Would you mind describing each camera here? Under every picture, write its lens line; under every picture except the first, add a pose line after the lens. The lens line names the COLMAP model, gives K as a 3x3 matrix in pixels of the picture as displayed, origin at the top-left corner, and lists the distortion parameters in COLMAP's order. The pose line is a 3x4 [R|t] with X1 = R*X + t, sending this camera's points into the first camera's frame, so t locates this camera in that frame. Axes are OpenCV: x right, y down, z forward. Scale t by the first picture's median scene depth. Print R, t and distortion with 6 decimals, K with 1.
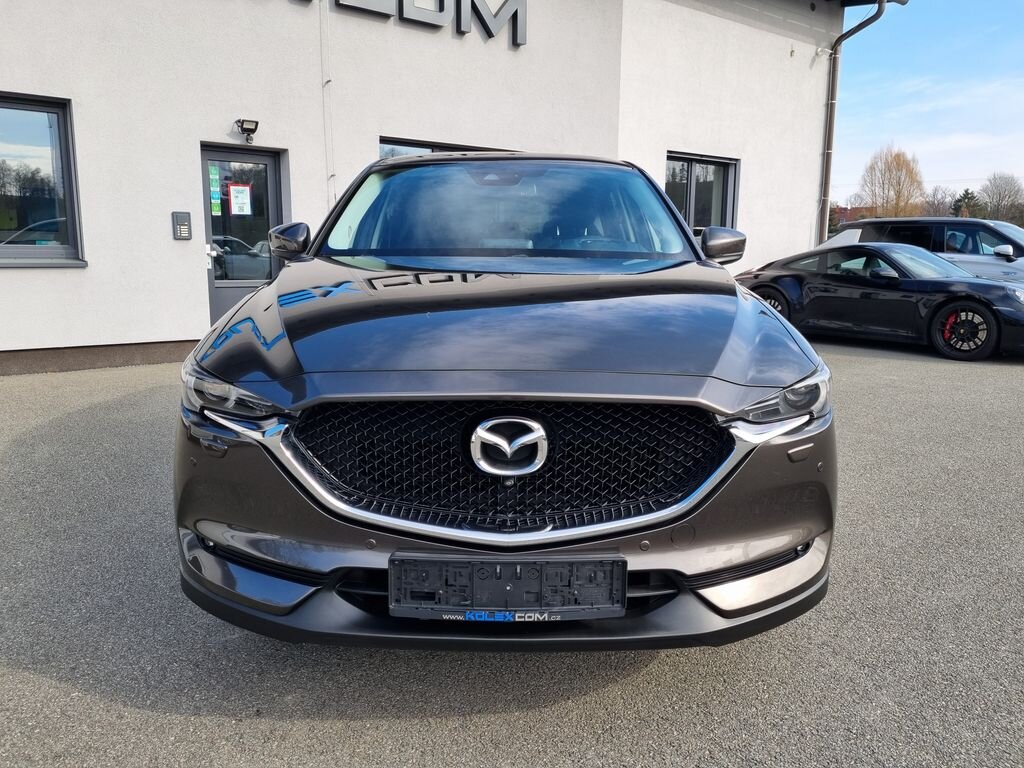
lens RADIAL K [[779.7, 0, 512.0], [0, 779.7, 384.0], [0, 0, 1]] dist [0.044437, -0.038735]
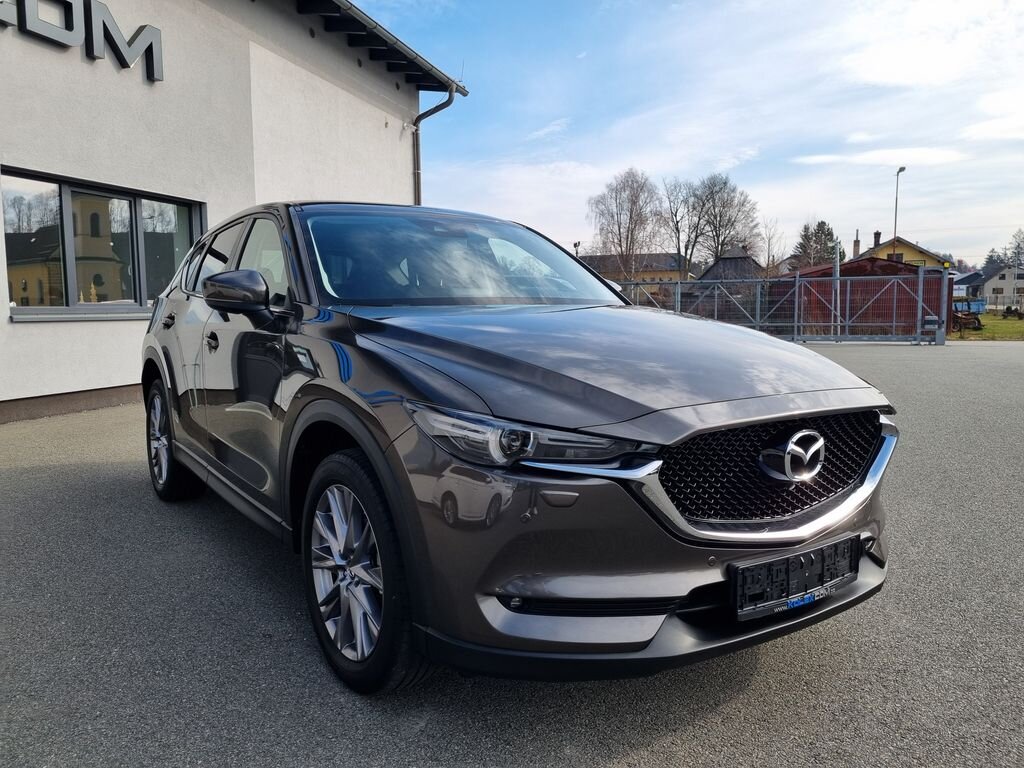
lens RADIAL K [[779.7, 0, 512.0], [0, 779.7, 384.0], [0, 0, 1]] dist [0.044437, -0.038735]
pose [[0.820907, -0.066654, 0.567158, -0.217202], [0.104292, 0.993961, -0.034140, -0.007365], [-0.561457, 0.087176, 0.822901, 0.049424]]
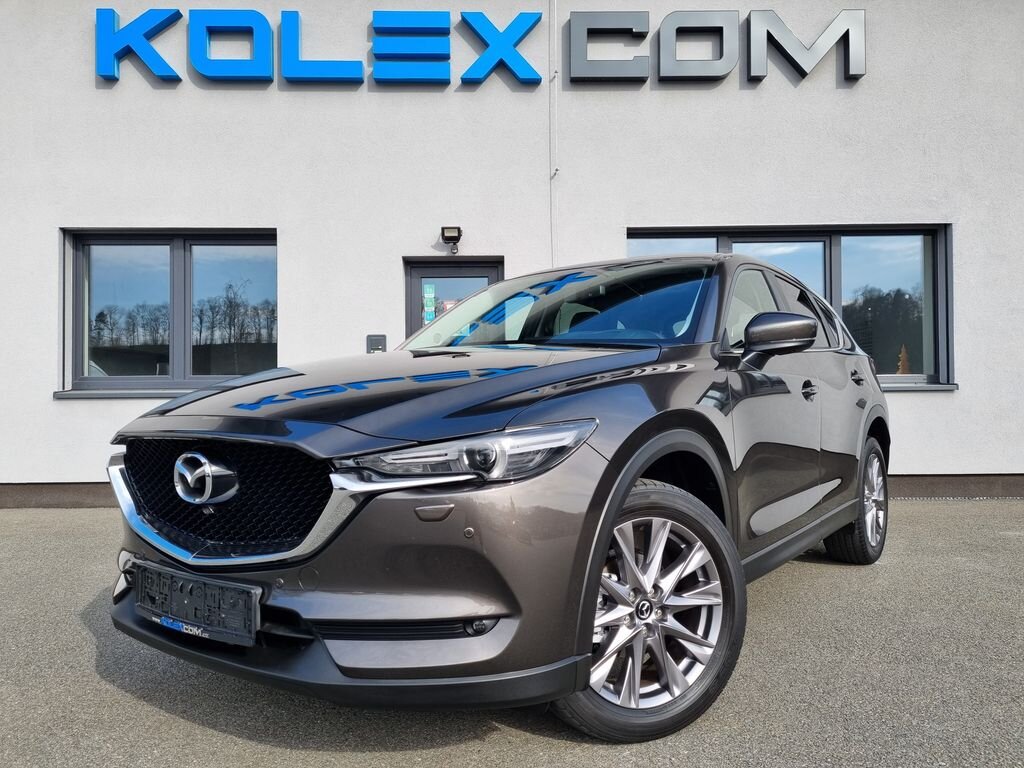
lens RADIAL K [[779.7, 0, 512.0], [0, 779.7, 384.0], [0, 0, 1]] dist [0.044437, -0.038735]
pose [[0.779773, -0.015473, -0.625871, 0.229112], [-0.094967, 0.985203, -0.142676, -0.044217], [0.618818, 0.170692, 0.766765, 0.370221]]
